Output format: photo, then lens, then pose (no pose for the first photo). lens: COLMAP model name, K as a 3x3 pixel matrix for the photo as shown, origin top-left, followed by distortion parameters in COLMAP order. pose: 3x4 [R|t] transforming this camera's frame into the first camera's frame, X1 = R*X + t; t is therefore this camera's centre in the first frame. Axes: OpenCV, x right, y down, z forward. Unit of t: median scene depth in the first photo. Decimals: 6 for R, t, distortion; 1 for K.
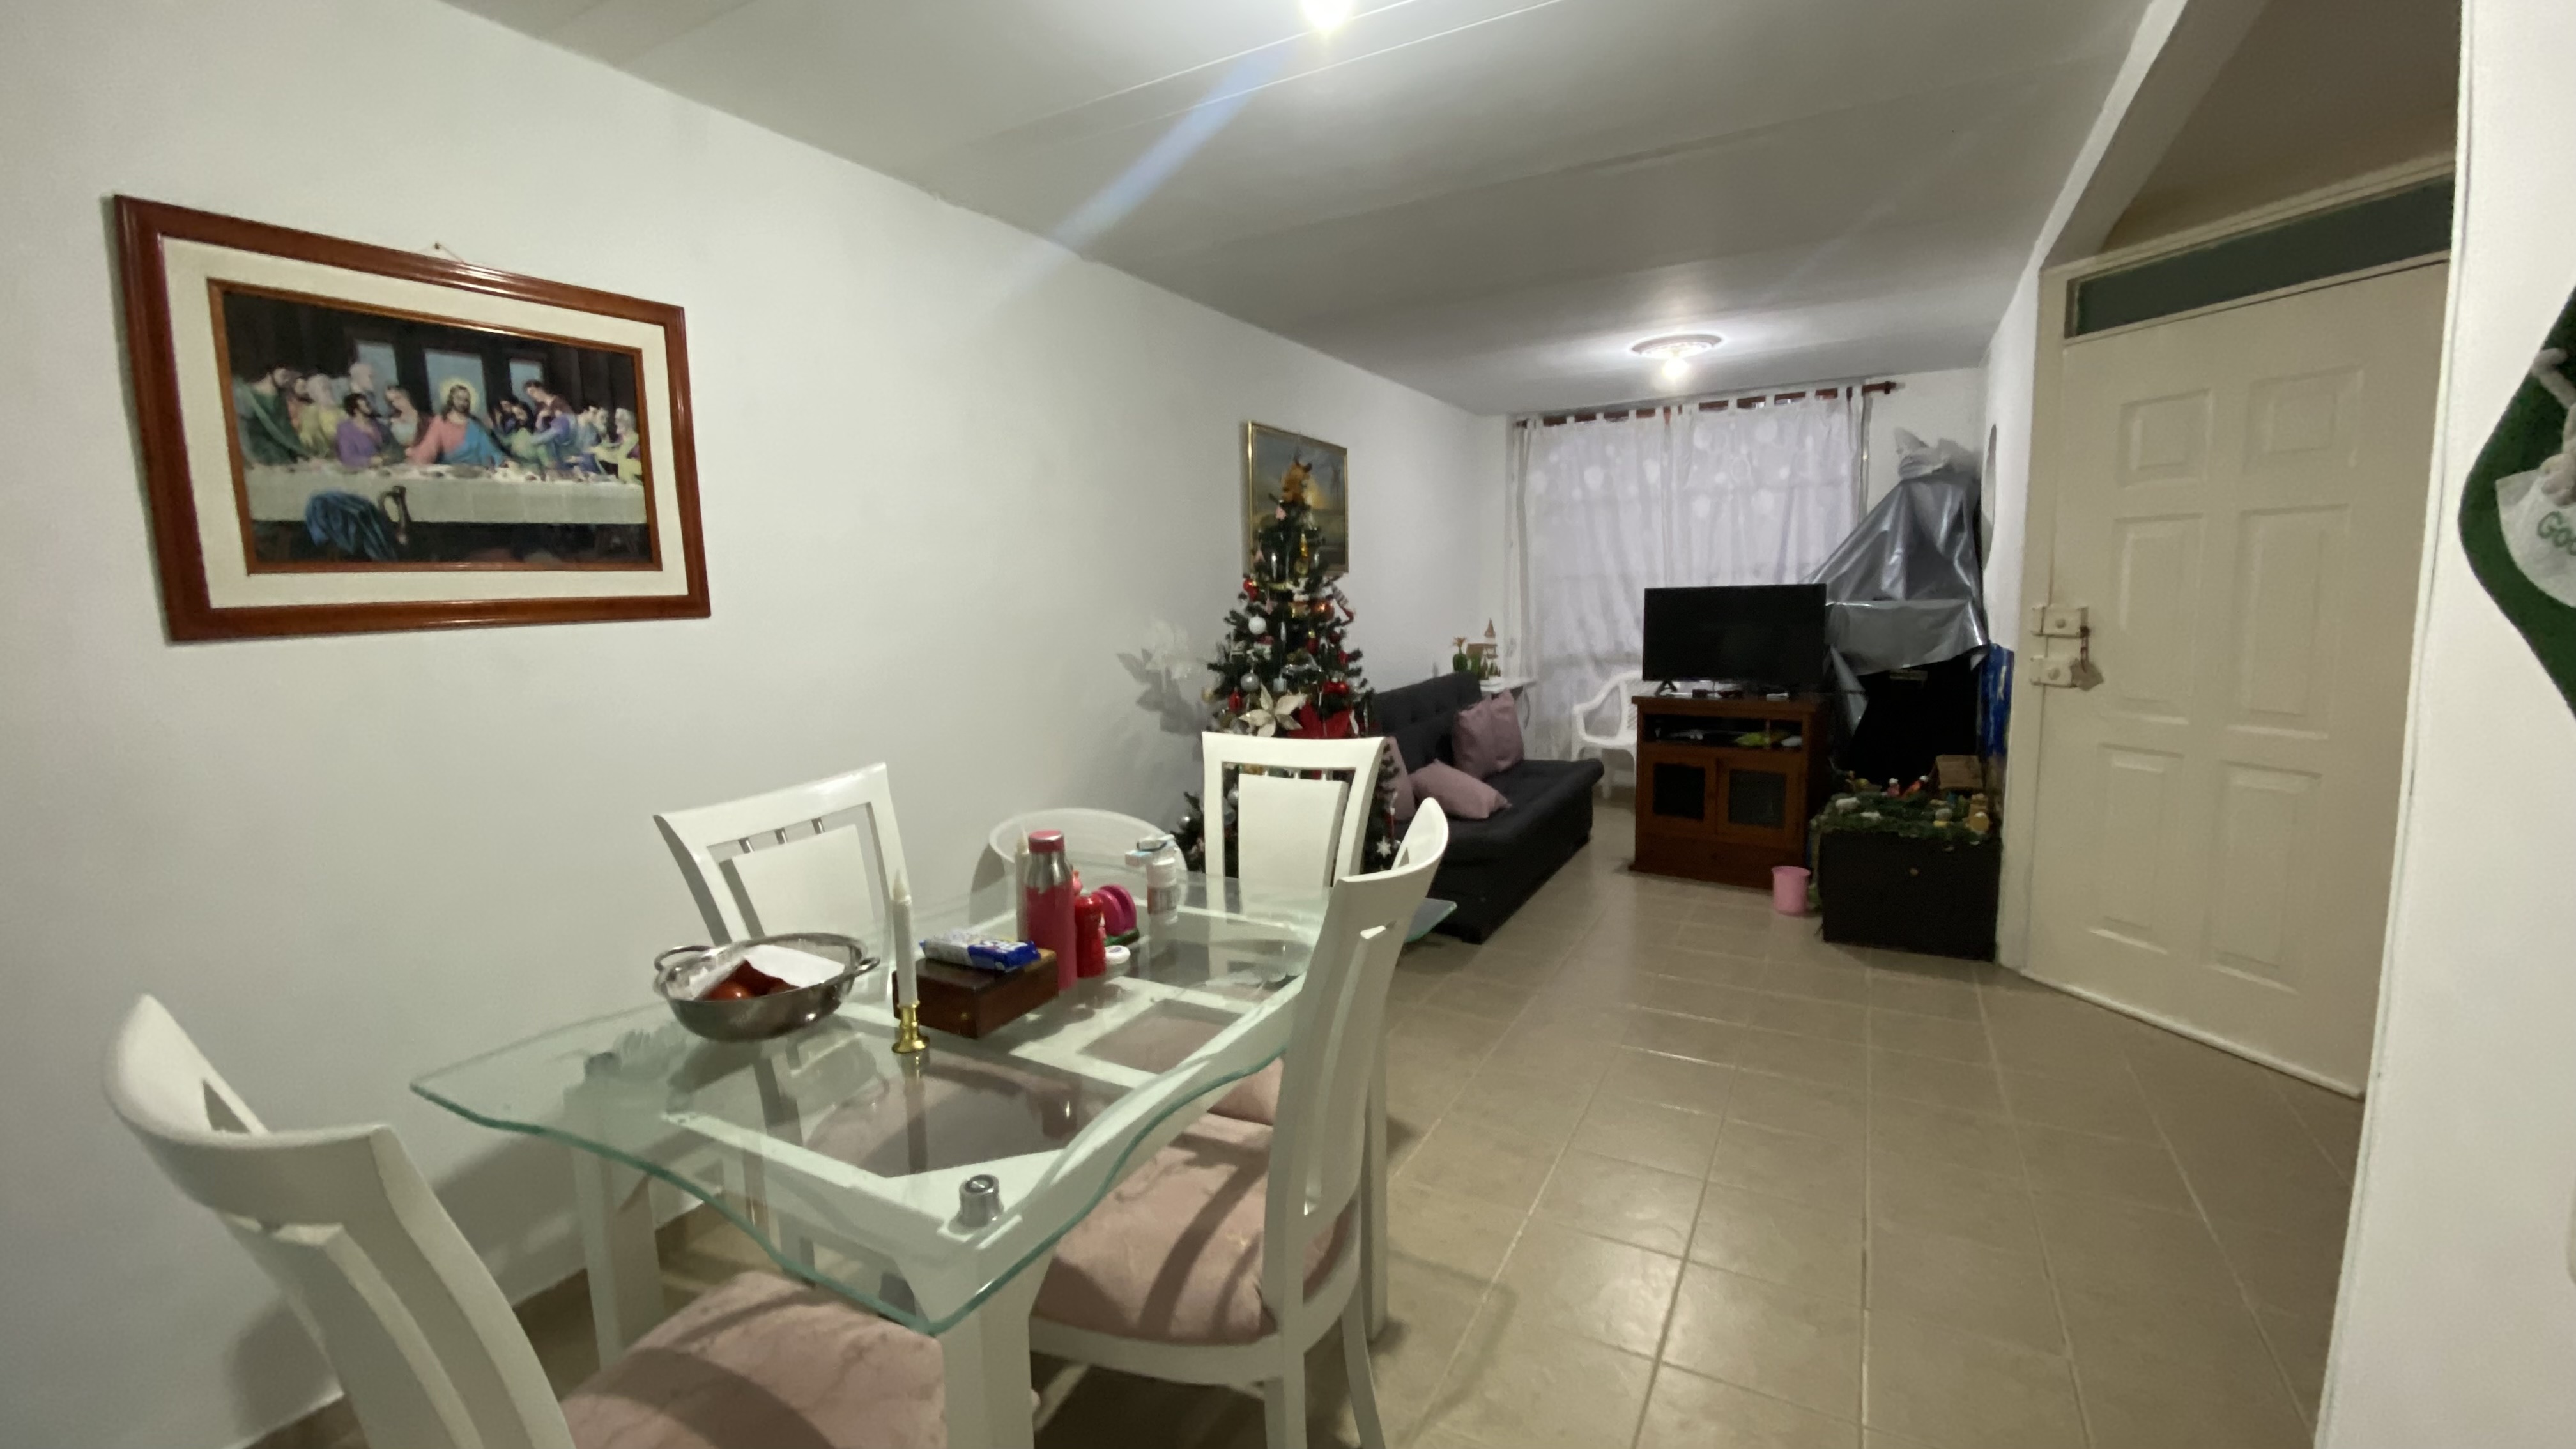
lens RADIAL K [[1048.7, 0, 1255.6], [0, 1048.7, 723.1], [0, 0, 1]] dist [-0.008847, -0.000410]
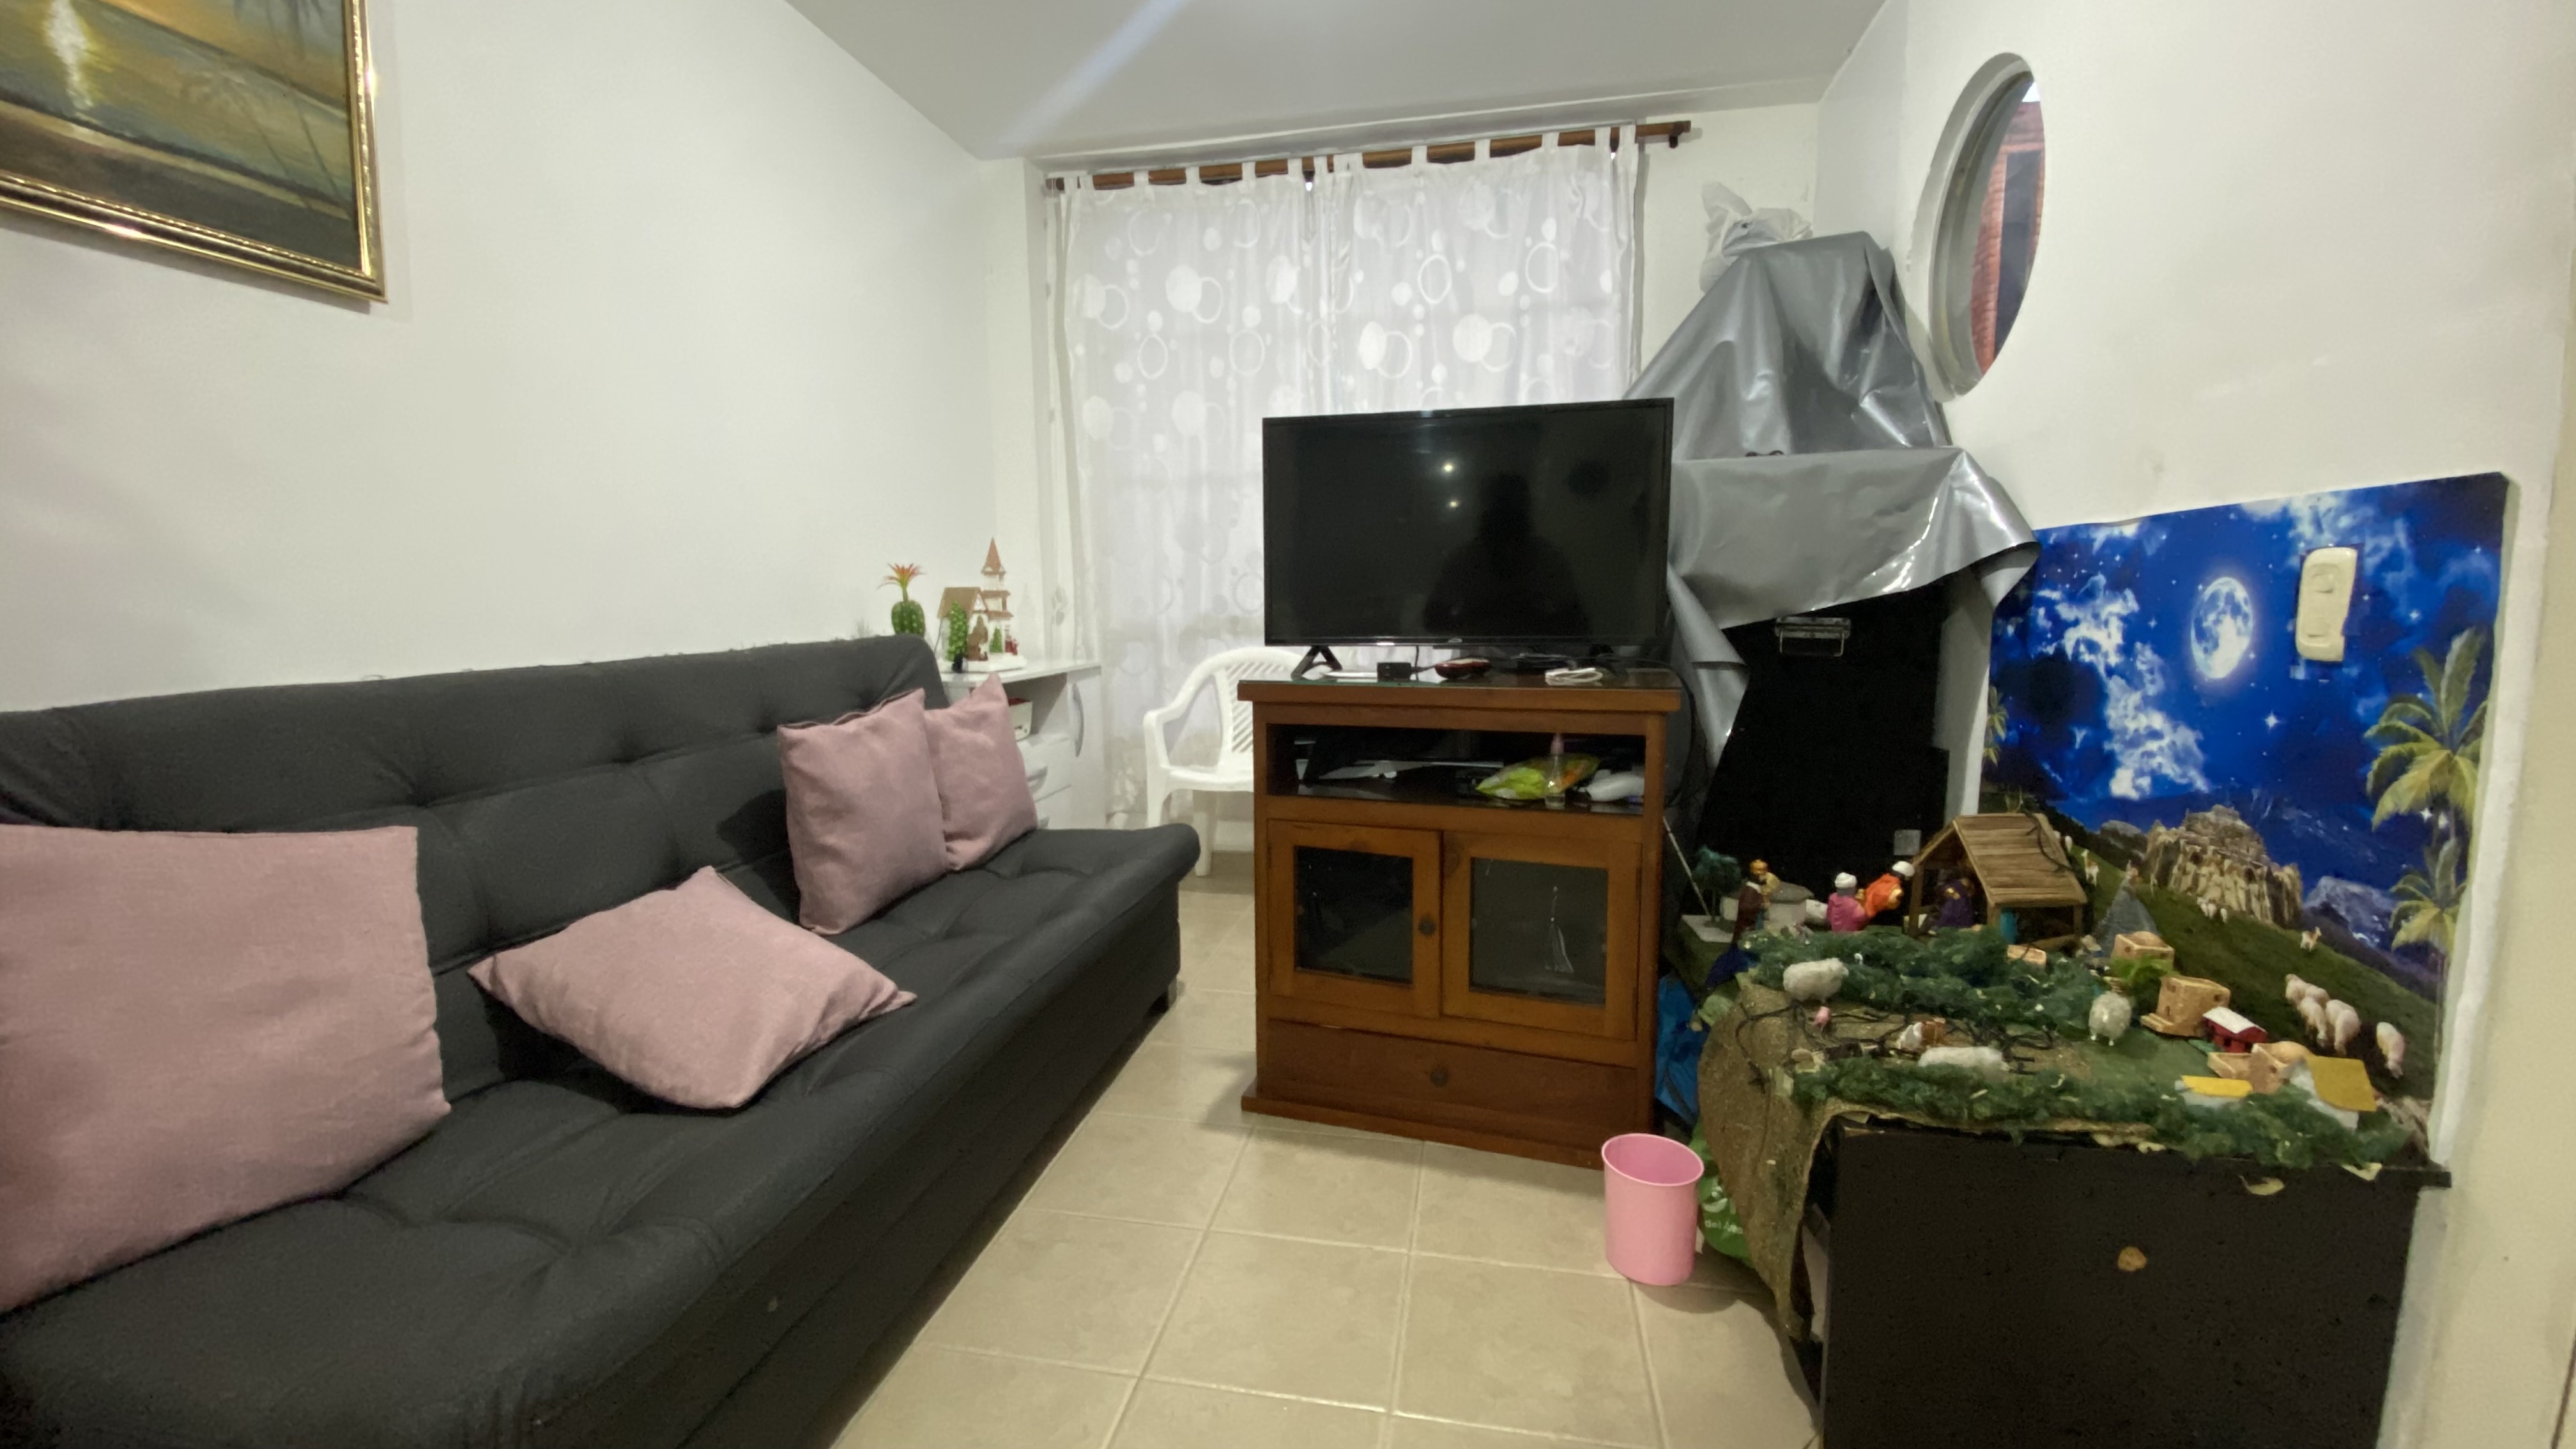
lens RADIAL K [[1048.7, 0, 1285.2], [0, 1048.7, 715.4], [0, 0, 1]] dist [-0.008847, -0.000410]
pose [[0.942033, -0.016869, 0.335097, 0.227687], [0.022250, 0.999678, -0.012223, -0.006813], [-0.334783, 0.018971, 0.942104, 0.581293]]
